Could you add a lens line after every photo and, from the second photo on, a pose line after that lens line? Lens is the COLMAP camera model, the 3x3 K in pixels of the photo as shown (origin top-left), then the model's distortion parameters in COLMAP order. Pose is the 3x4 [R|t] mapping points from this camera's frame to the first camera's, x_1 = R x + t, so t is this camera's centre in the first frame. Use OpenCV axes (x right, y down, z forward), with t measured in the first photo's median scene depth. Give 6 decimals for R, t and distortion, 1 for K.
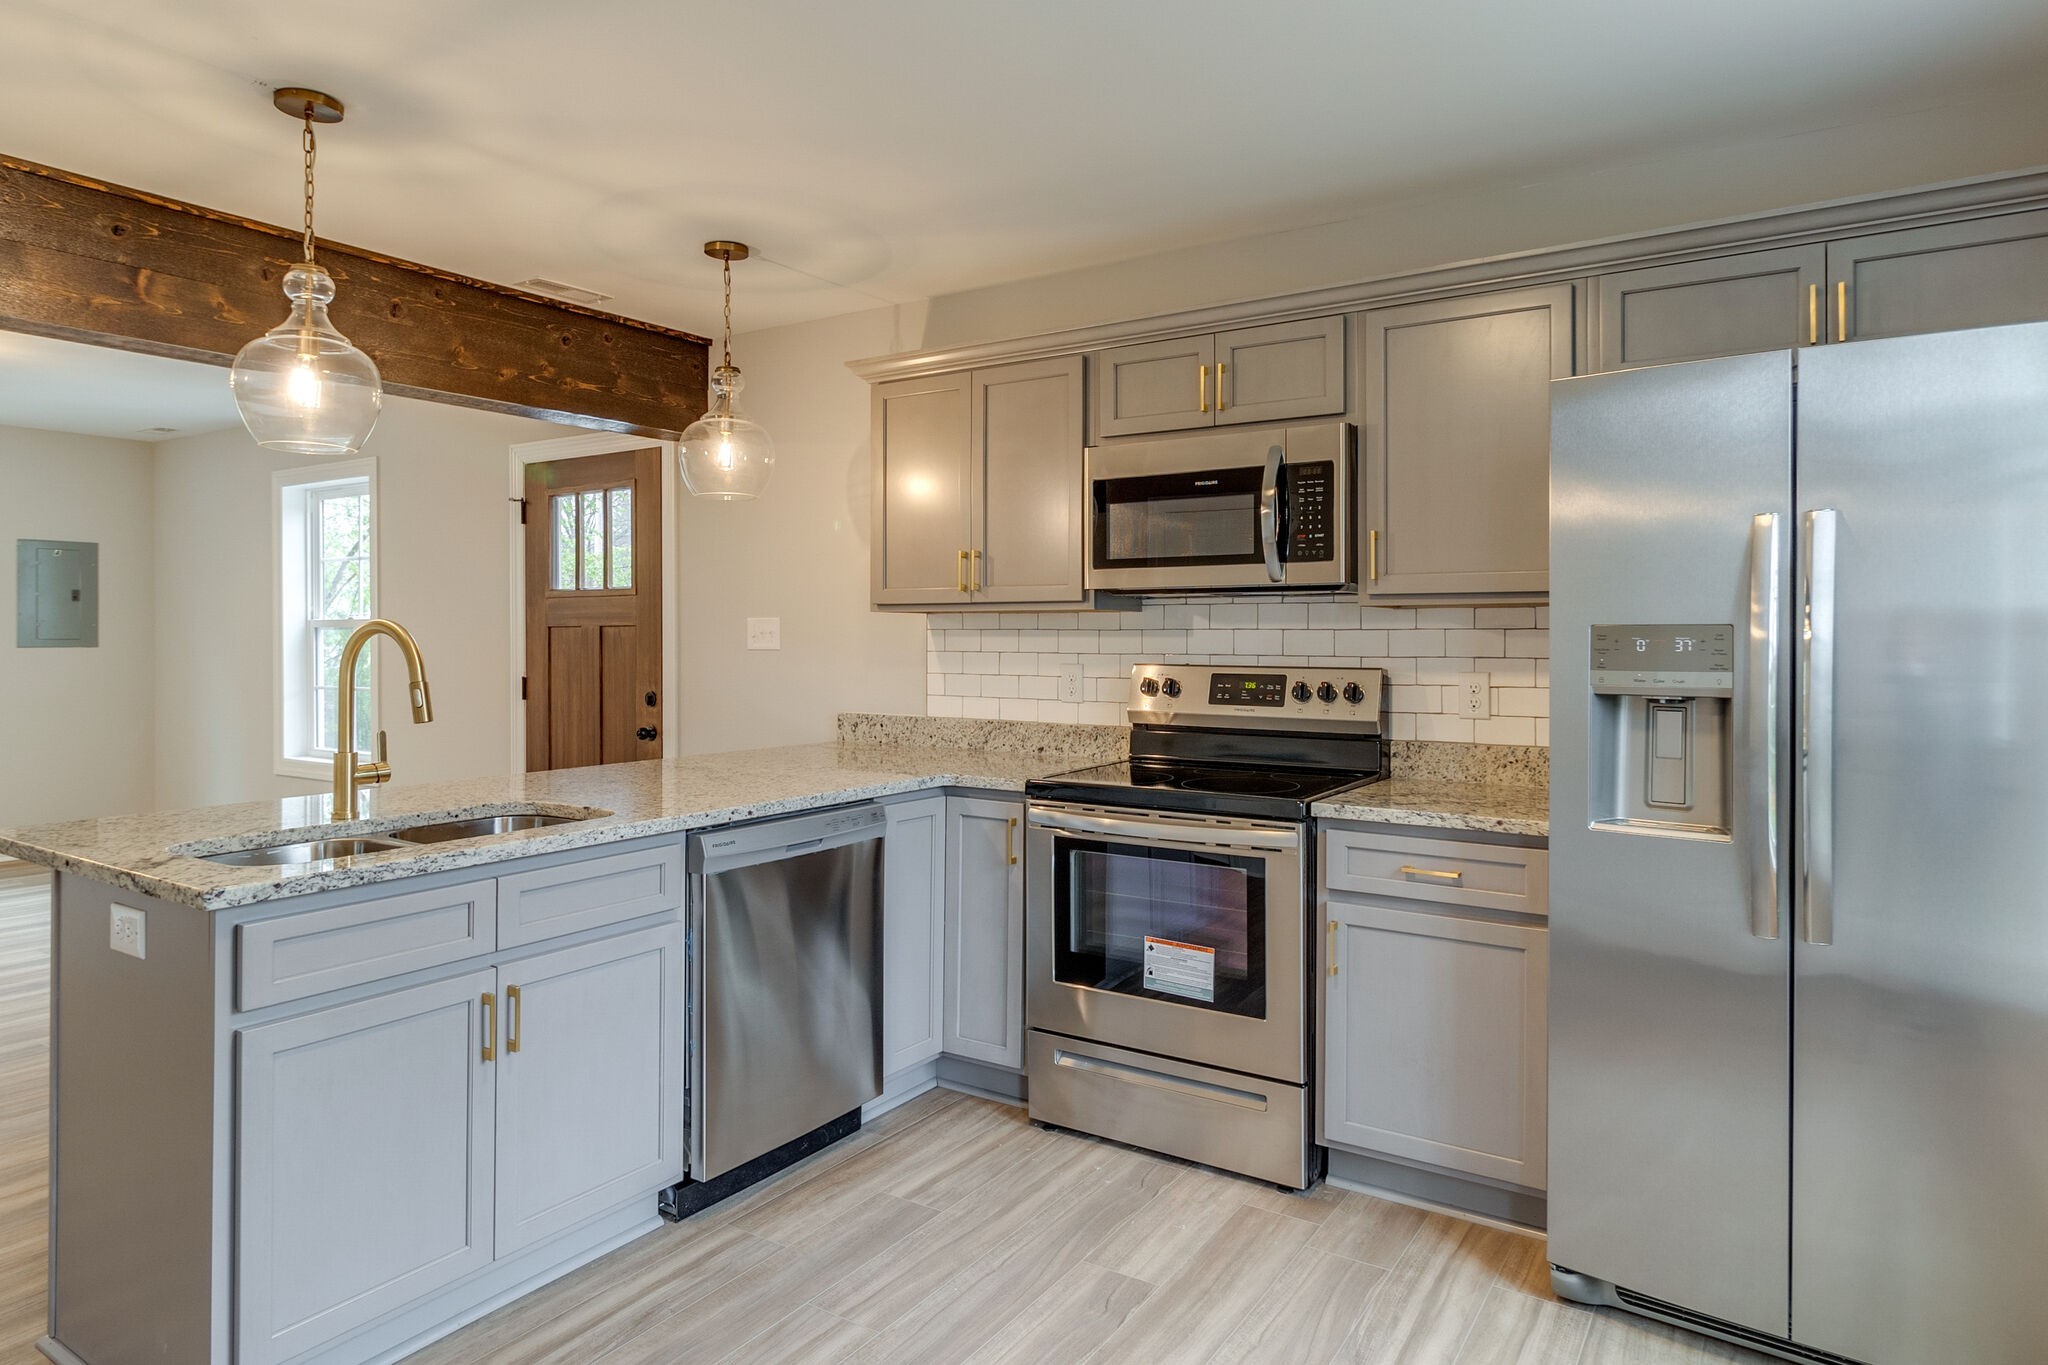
lens RADIAL K [[1213.6, 0, 1028.9], [0, 1213.6, 633.3], [0, 0, 1]] dist [0.005206, 0.001763]
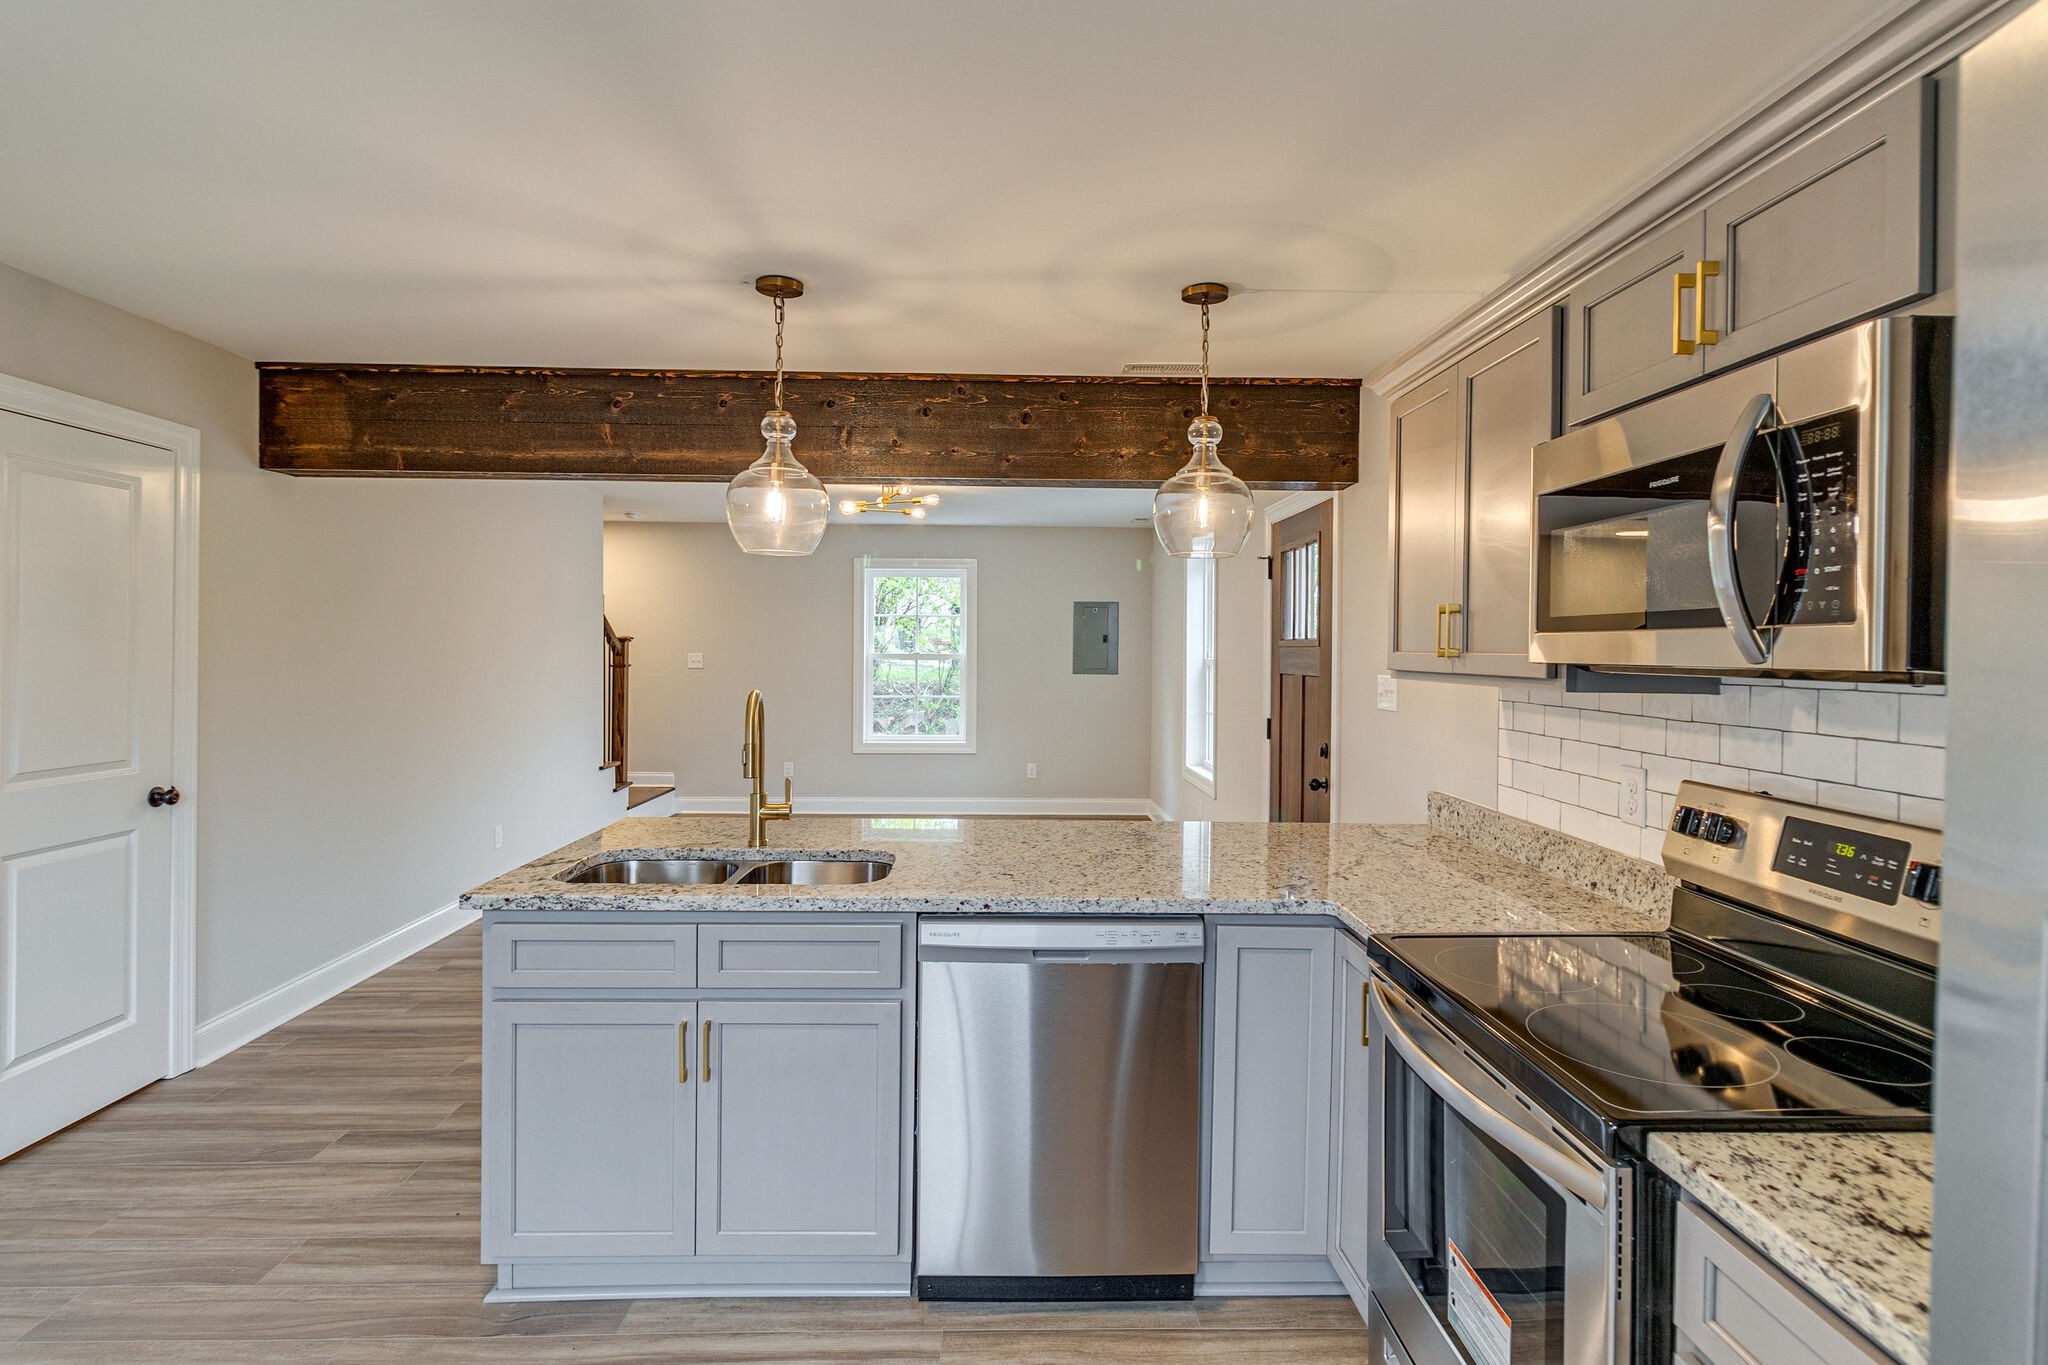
lens RADIAL K [[1025.4, 0, 1017.3], [0, 1025.4, 653.1], [0, 0, 1]] dist [0.002395, 0.000380]
pose [[0.567332, 0.010273, -0.823425, 0.326652], [-0.009596, 0.999937, 0.005863, -0.039553], [0.823433, 0.004575, 0.567395, 0.428984]]
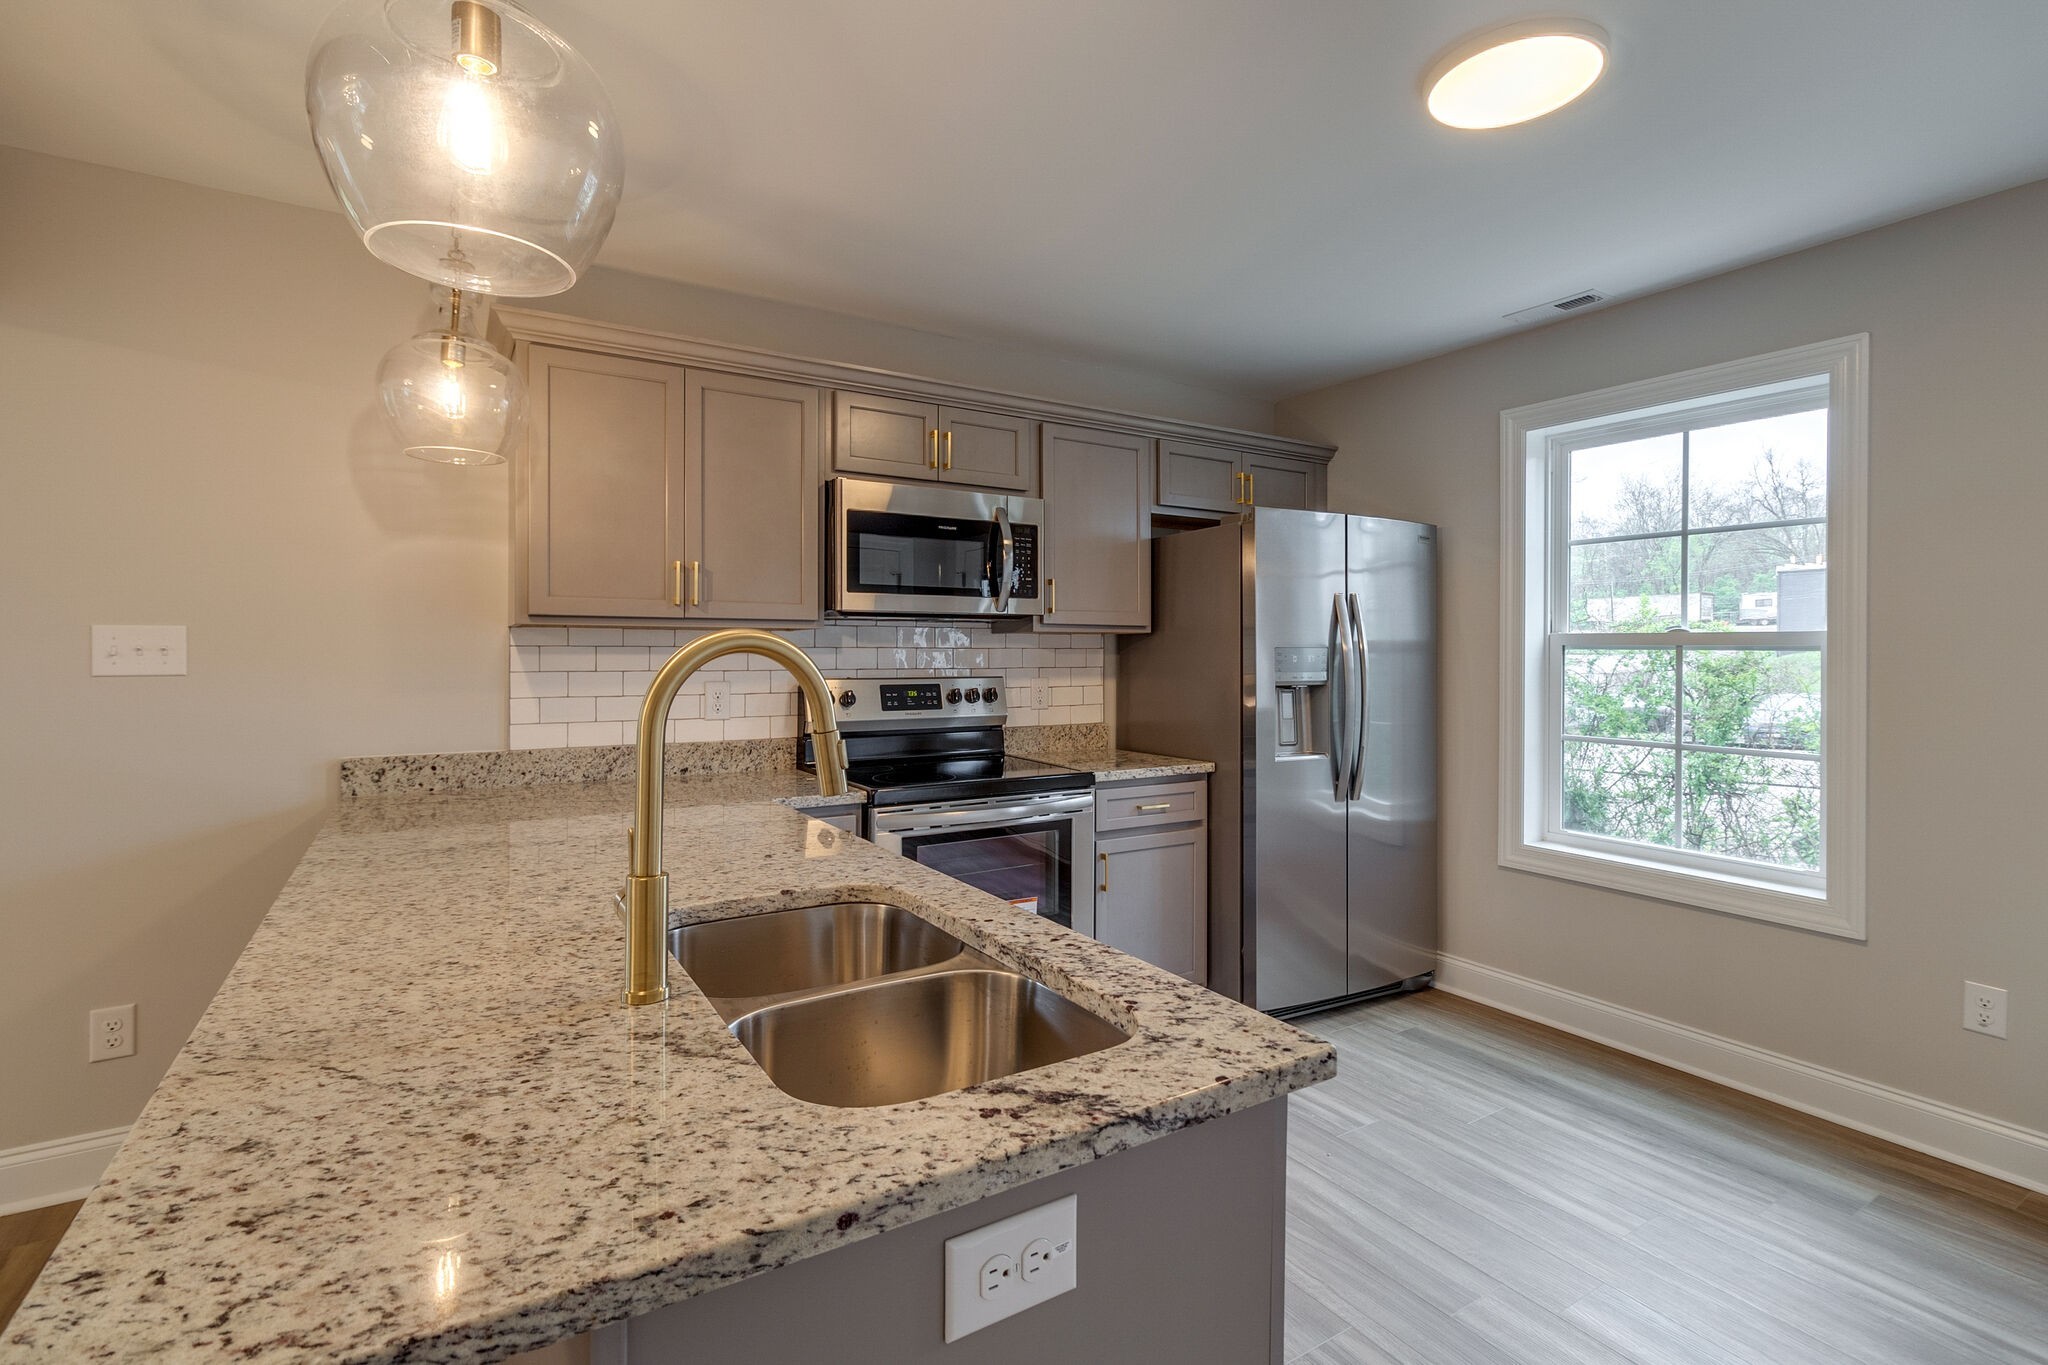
lens RADIAL K [[955.8, 0, 1022.2], [0, 955.8, 651.4], [0, 0, 1]] dist [0.002425, 0.000307]
pose [[0.416528, -0.000577, 0.909123, -0.615832], [-0.002722, 0.999995, 0.001882, -0.001739], [-0.909119, -0.003259, 0.416524, 0.471559]]
